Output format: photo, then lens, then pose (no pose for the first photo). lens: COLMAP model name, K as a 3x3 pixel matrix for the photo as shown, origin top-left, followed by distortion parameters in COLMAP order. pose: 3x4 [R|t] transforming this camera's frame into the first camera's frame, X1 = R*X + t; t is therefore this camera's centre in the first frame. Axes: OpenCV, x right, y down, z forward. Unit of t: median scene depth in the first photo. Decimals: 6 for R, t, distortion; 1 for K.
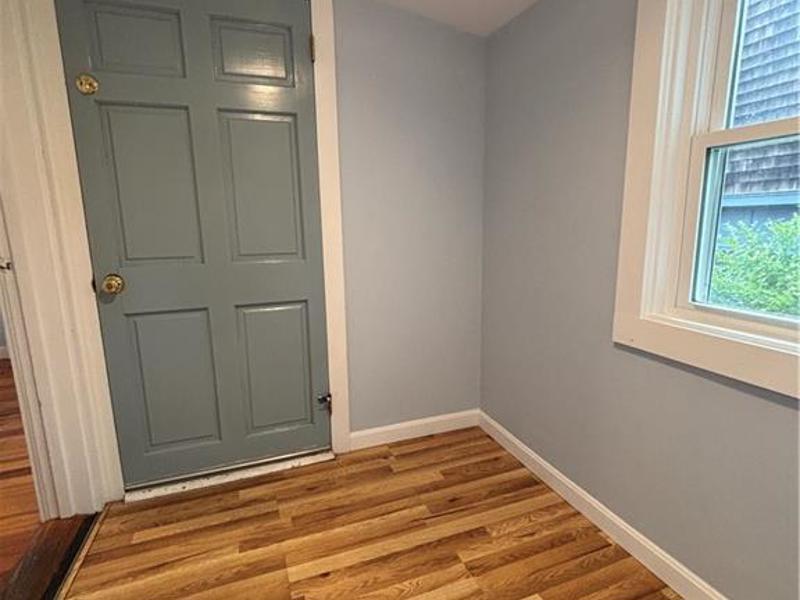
lens RADIAL K [[422.6, 0, 401.8], [0, 422.6, 298.9], [0, 0, 1]] dist [-0.005916, 0.001807]
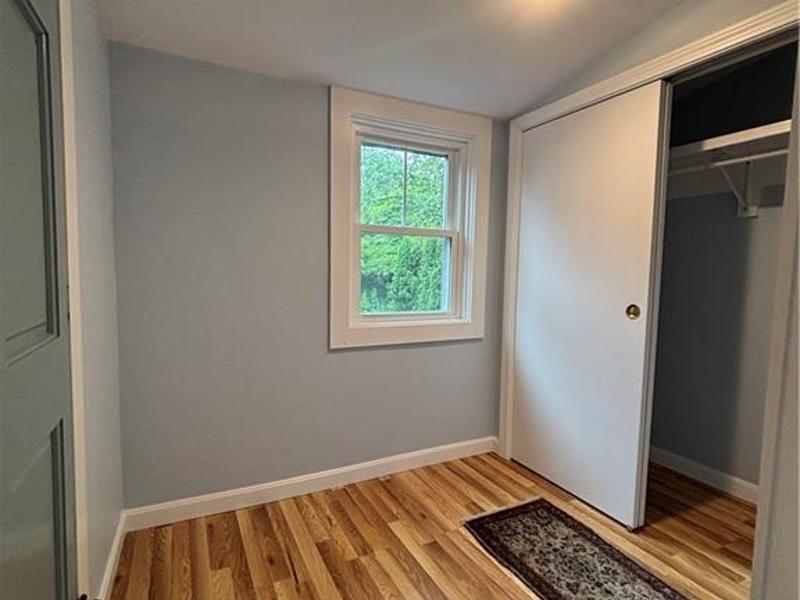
lens RADIAL K [[422.6, 0, 399.0], [0, 422.6, 302.4], [0, 0, 1]] dist [-0.005916, 0.001807]
pose [[-0.105611, -0.054645, 0.992905, -0.888366], [0.158165, 0.984855, 0.071026, -0.114185], [-0.981748, 0.164544, -0.095369, 0.809183]]
